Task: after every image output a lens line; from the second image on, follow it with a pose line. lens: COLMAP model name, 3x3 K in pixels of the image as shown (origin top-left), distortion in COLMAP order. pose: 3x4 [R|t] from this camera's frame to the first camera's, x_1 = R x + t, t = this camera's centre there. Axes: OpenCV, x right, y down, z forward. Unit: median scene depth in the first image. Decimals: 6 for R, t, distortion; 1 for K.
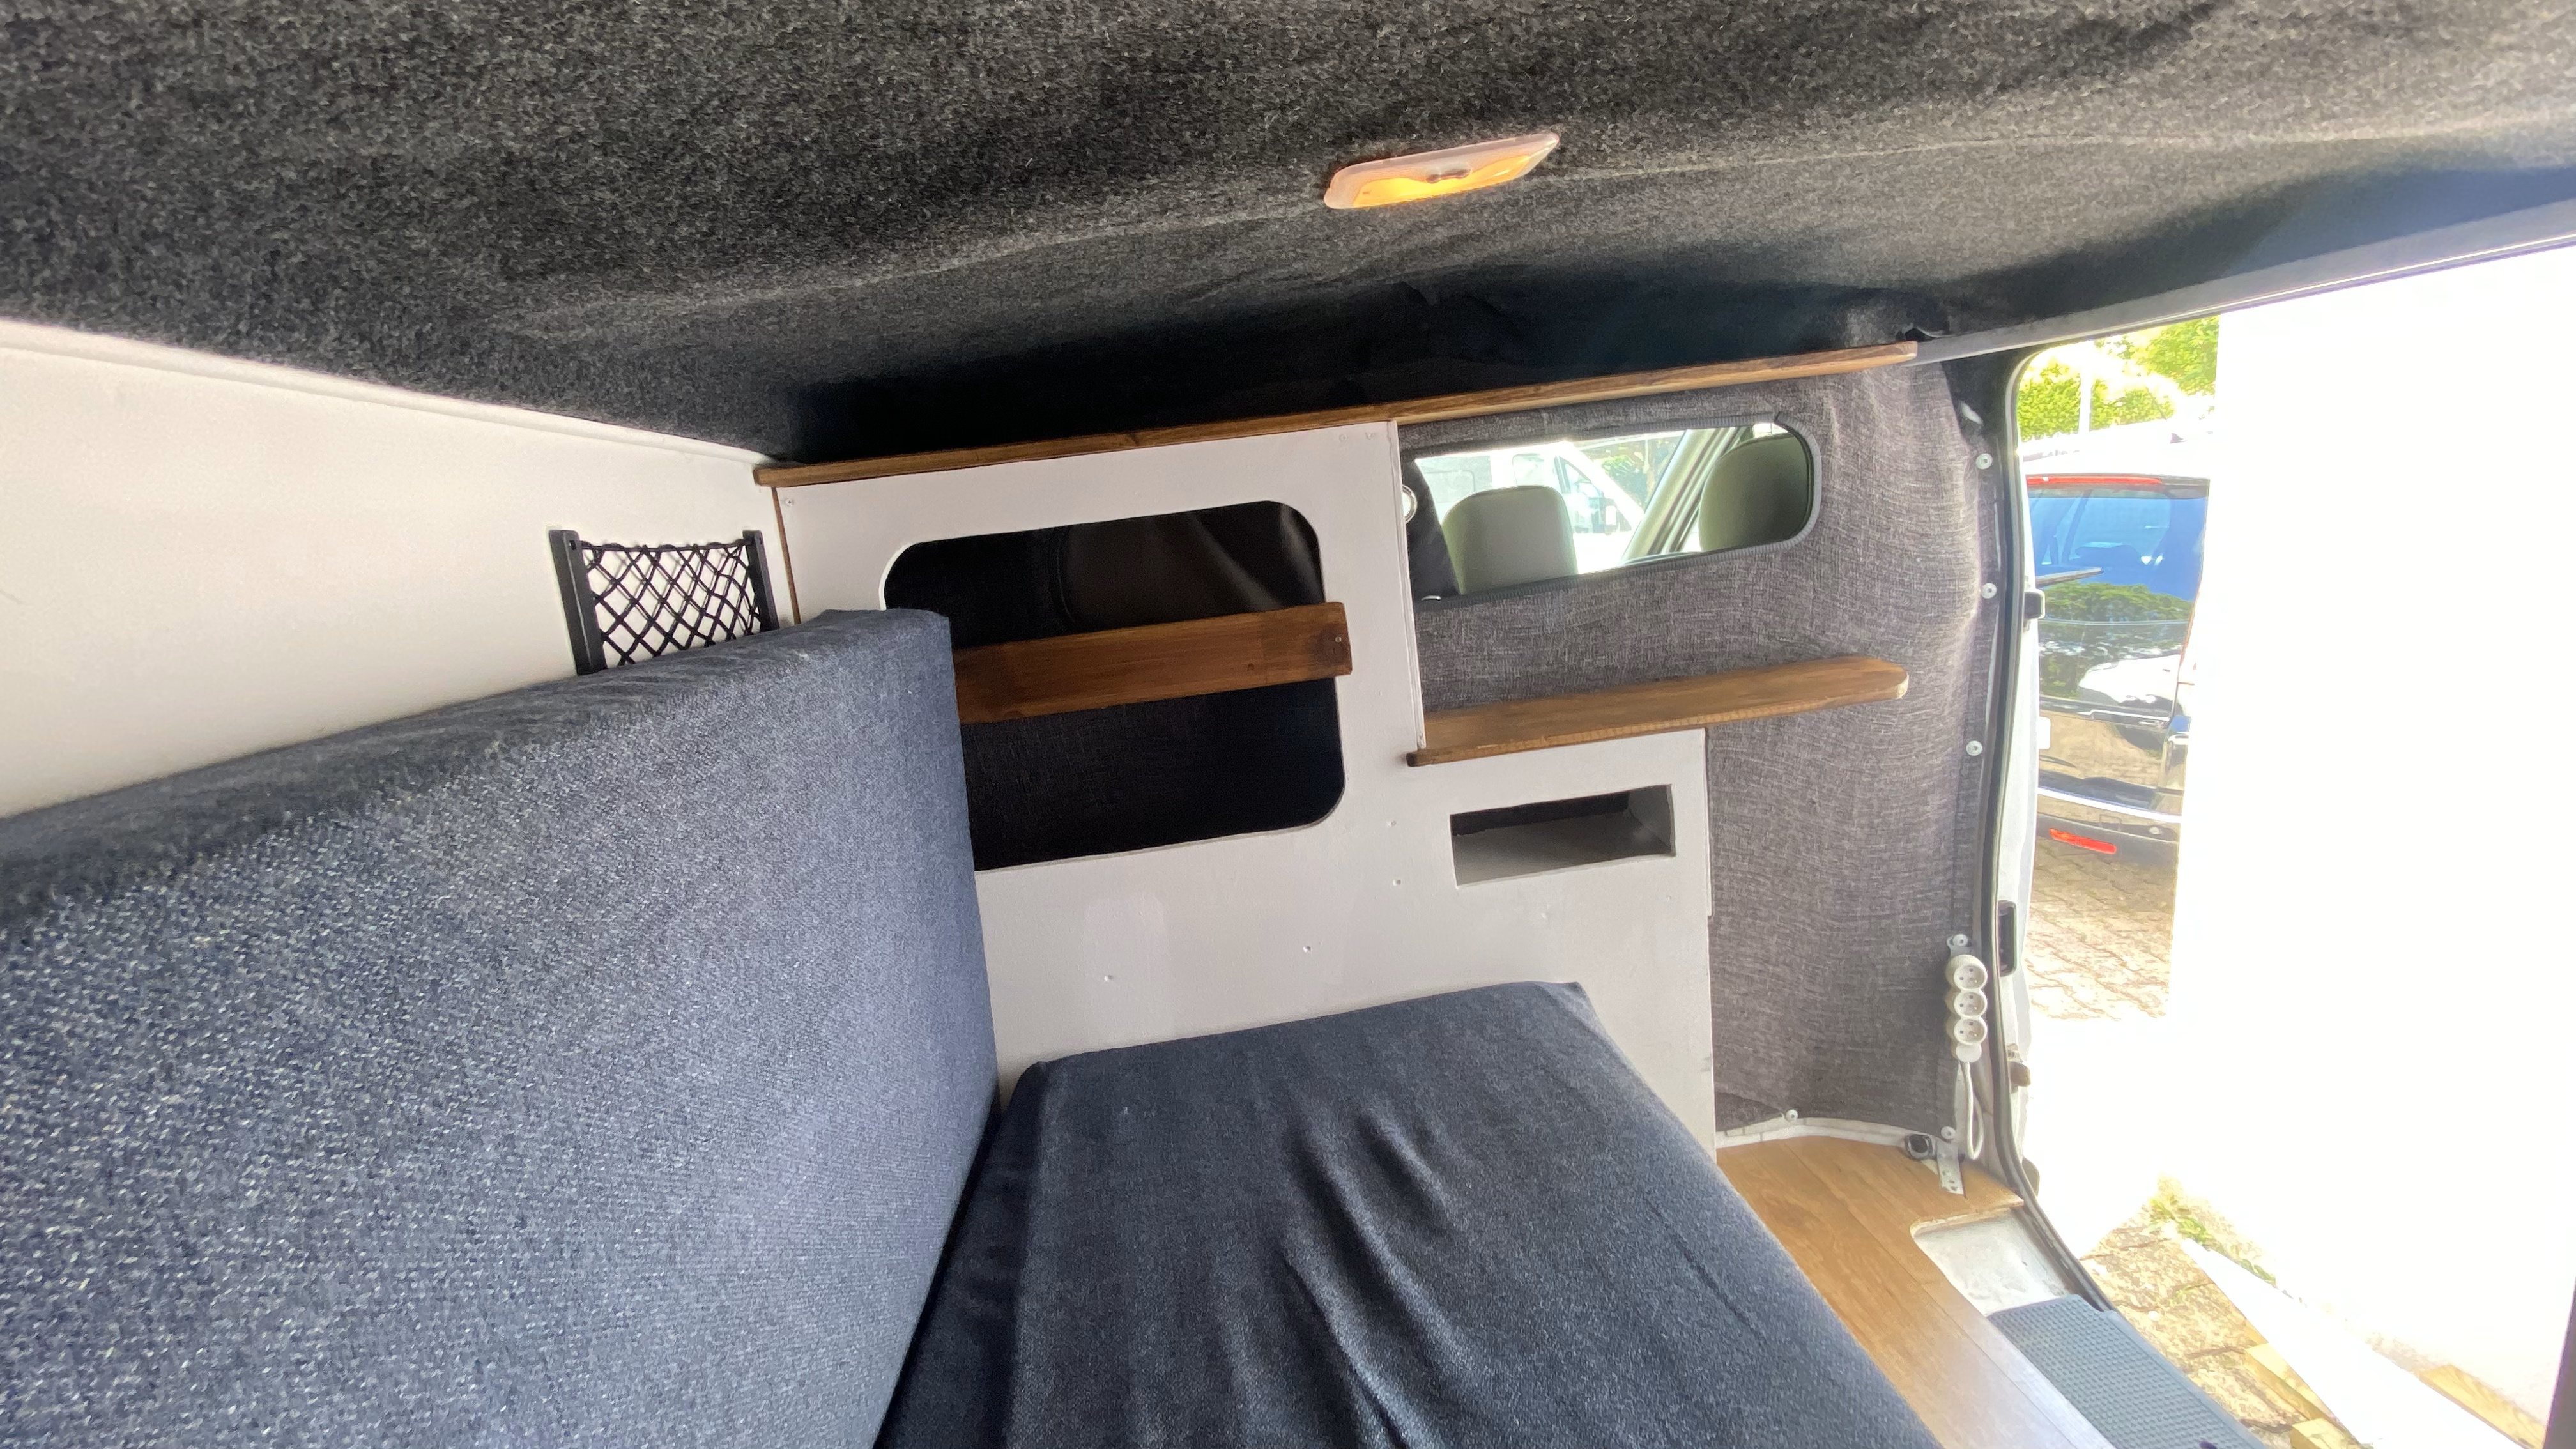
lens RADIAL K [[1055.7, 0, 1305.2], [0, 1055.7, 696.4], [0, 0, 1]] dist [0.035154, -0.021551]
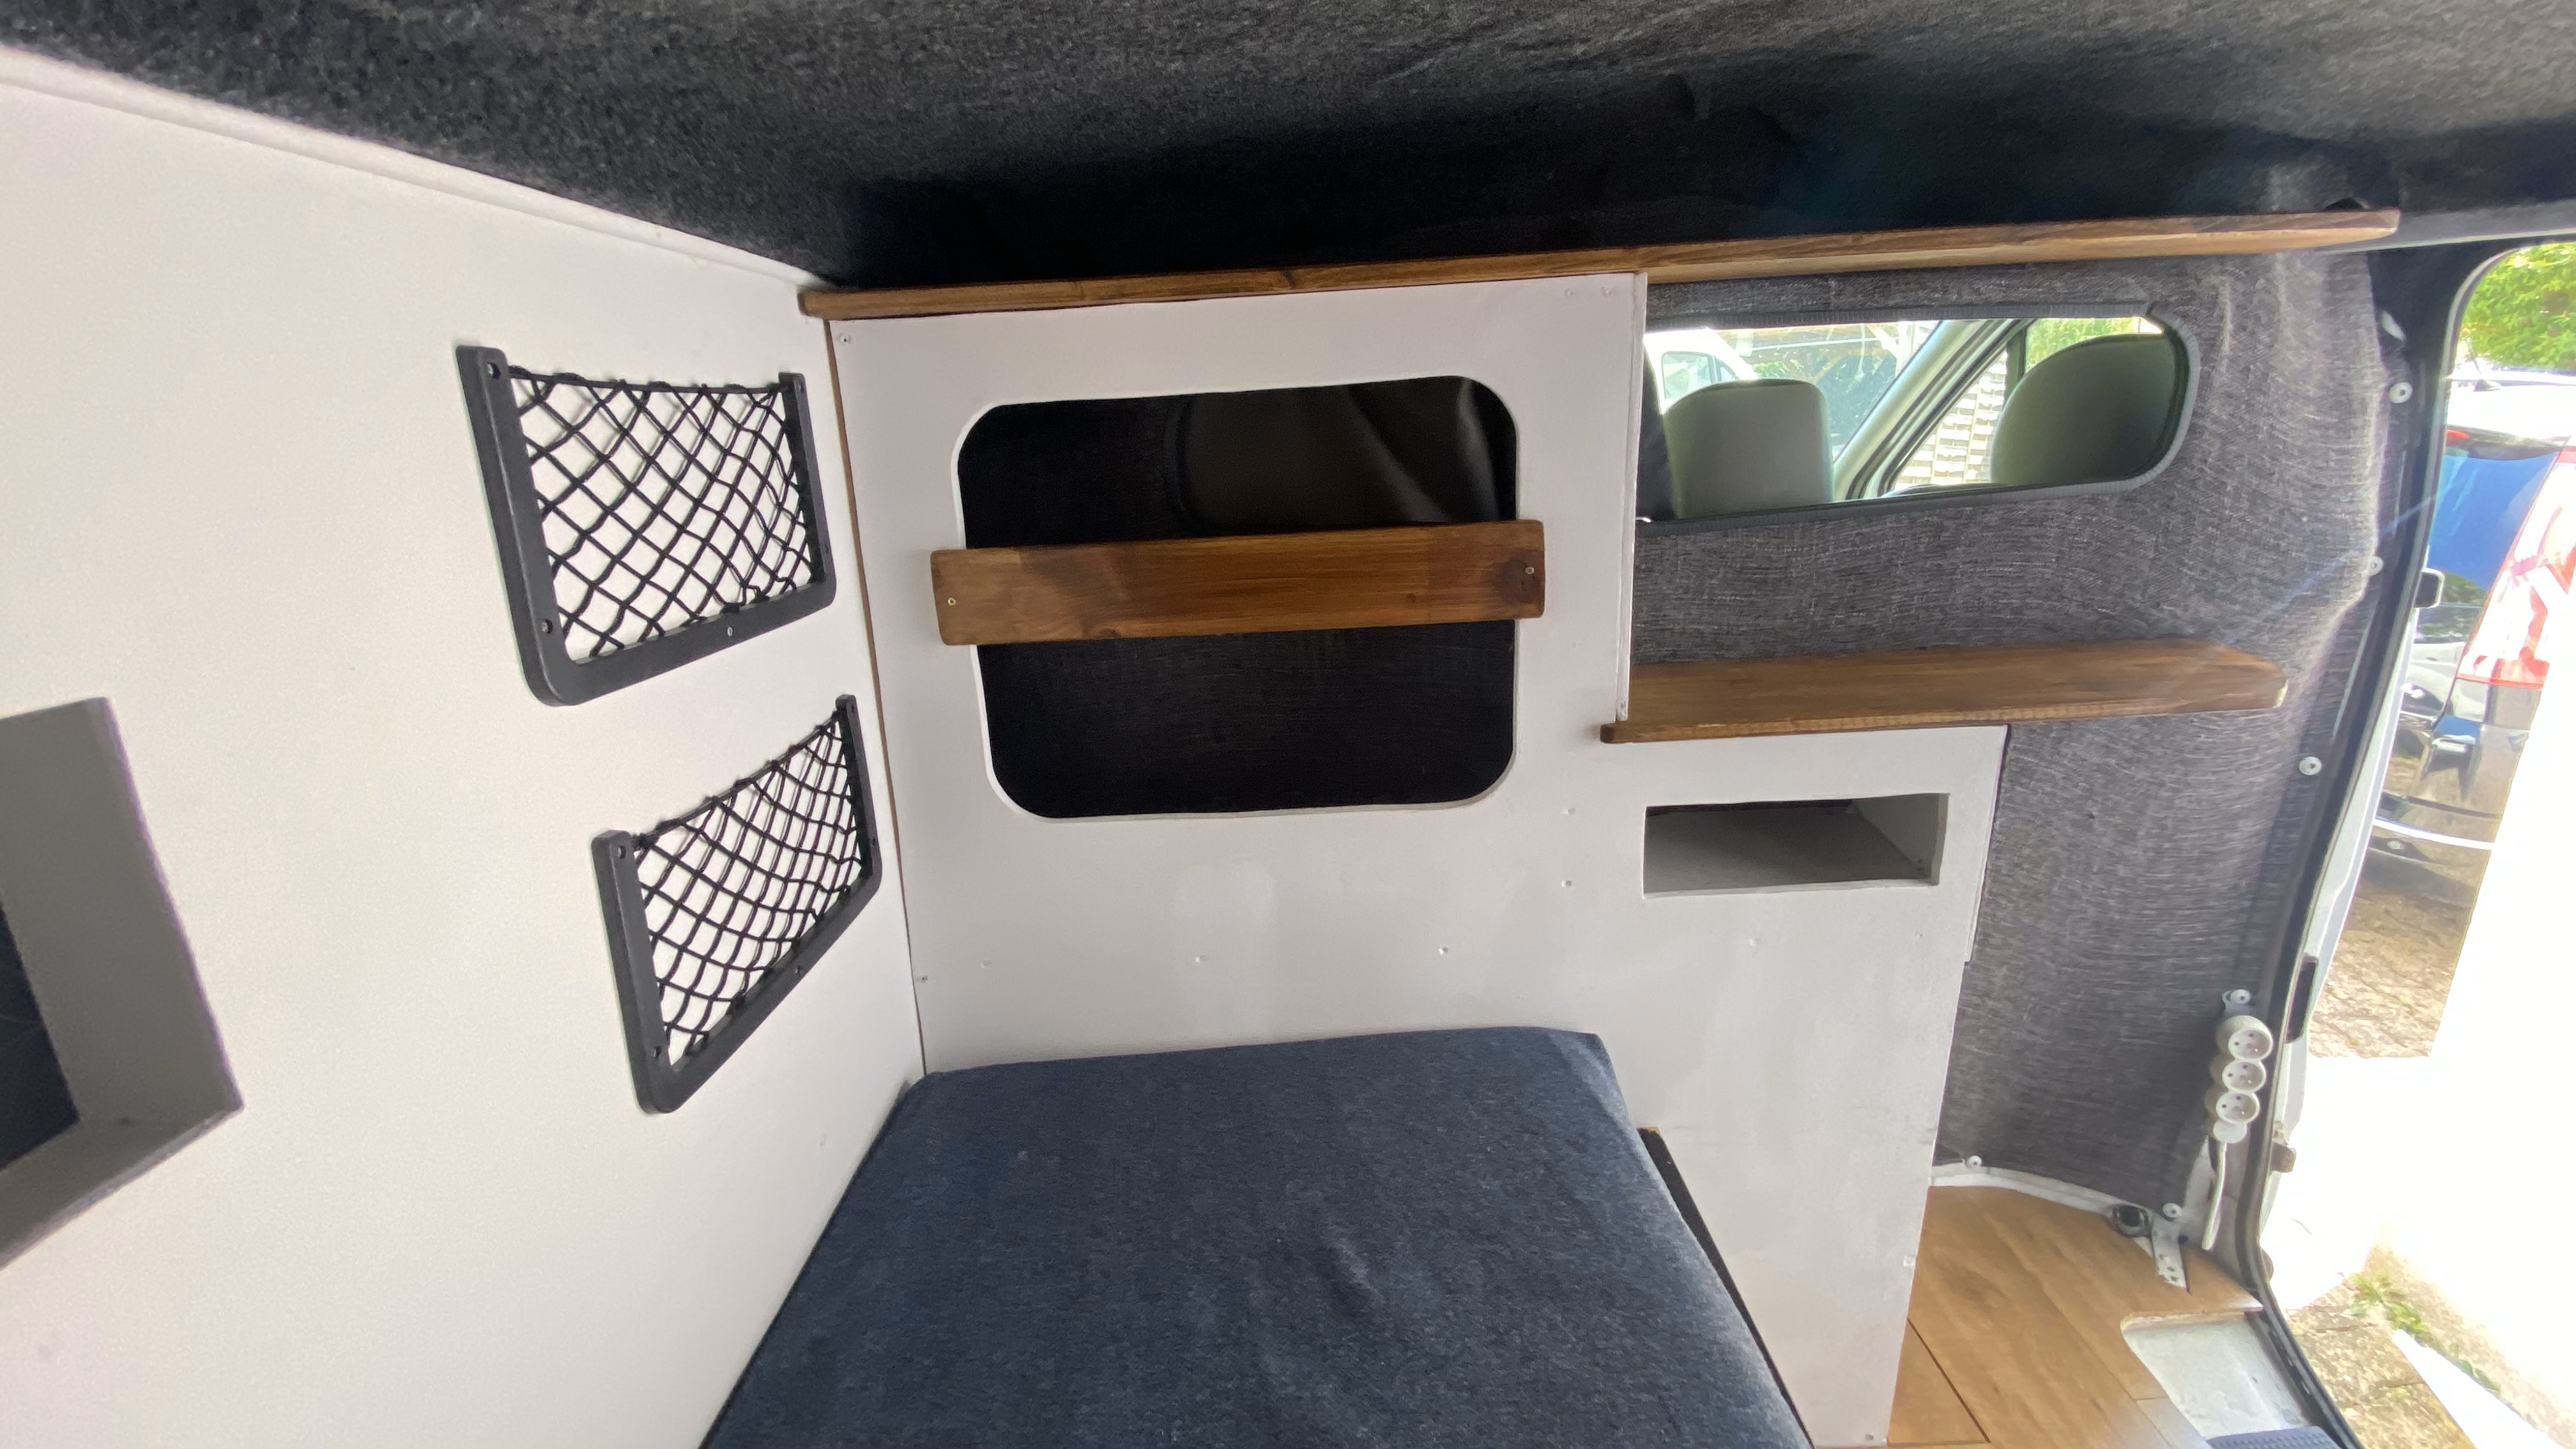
lens RADIAL K [[1063.7, 0, 1289.8], [0, 1063.7, 698.2], [0, 0, 1]] dist [0.001417, -0.010450]
pose [[0.990887, 0.091737, -0.098627, -0.045688], [-0.081428, 0.991248, 0.103910, -0.022287], [0.107296, -0.094932, 0.989685, 0.177093]]
